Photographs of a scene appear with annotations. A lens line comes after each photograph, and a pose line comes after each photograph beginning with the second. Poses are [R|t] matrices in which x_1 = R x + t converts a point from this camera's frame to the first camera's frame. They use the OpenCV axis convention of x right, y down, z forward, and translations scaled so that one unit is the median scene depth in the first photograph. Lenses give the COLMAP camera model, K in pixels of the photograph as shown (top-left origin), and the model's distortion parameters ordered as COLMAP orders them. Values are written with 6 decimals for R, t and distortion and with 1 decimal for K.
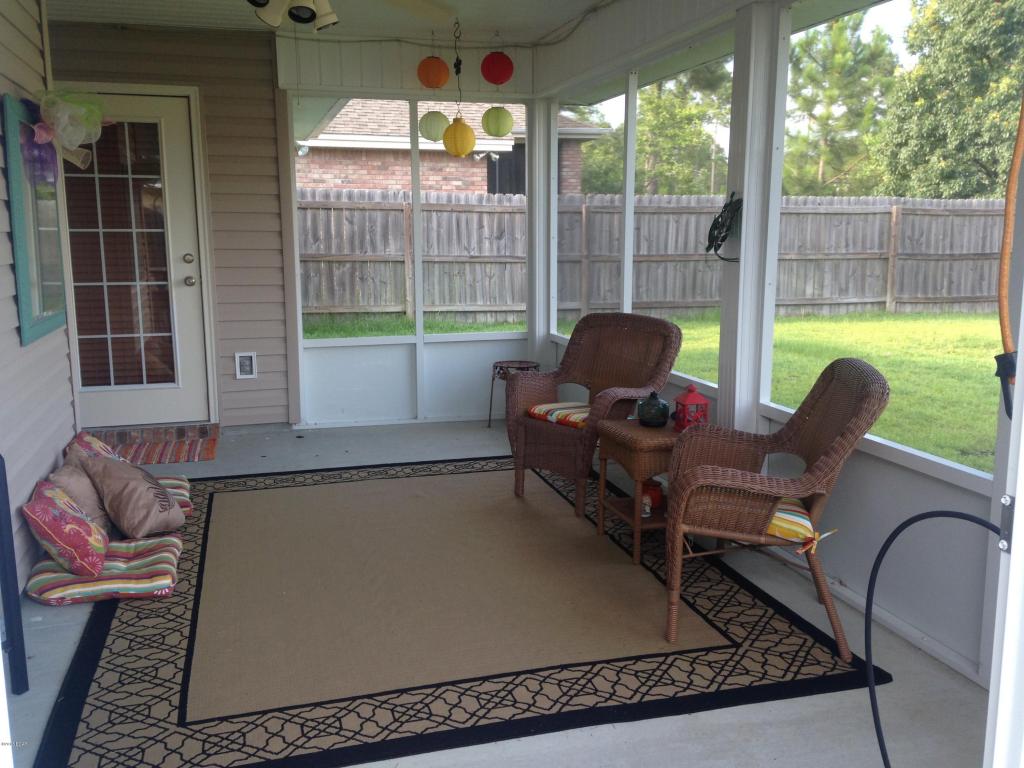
lens RADIAL K [[936.2, 0, 513.1], [0, 936.2, 379.8], [0, 0, 1]] dist [0.214106, -0.310414]
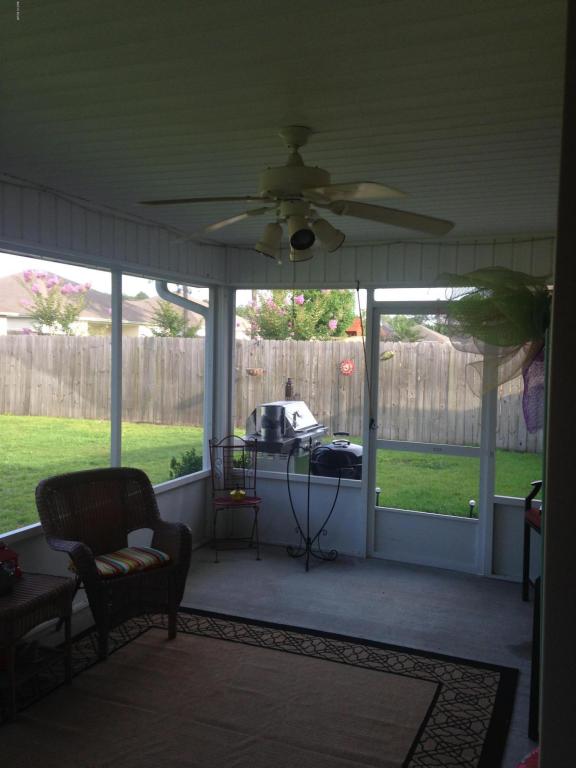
lens RADIAL K [[702.1, 0, 288.0], [0, 702.1, 384.0], [0, 0, 1]] dist [0.214106, -0.310414]
pose [[-0.783998, -0.046041, 0.619053, -0.613363], [0.079378, 0.981624, 0.173535, -0.303519], [-0.615667, 0.185190, -0.765937, 1.387573]]
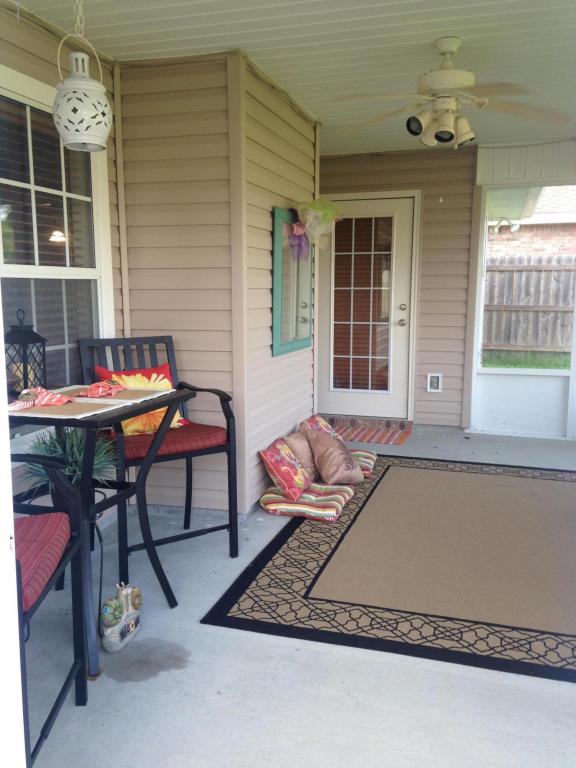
lens RADIAL K [[702.1, 0, 288.0], [0, 702.1, 384.0], [0, 0, 1]] dist [0.214106, -0.310414]
pose [[0.842078, 0.081965, -0.533091, 0.148365], [-0.094234, 0.995541, 0.004216, 0.004357], [0.531060, 0.046685, 0.846047, -0.011947]]
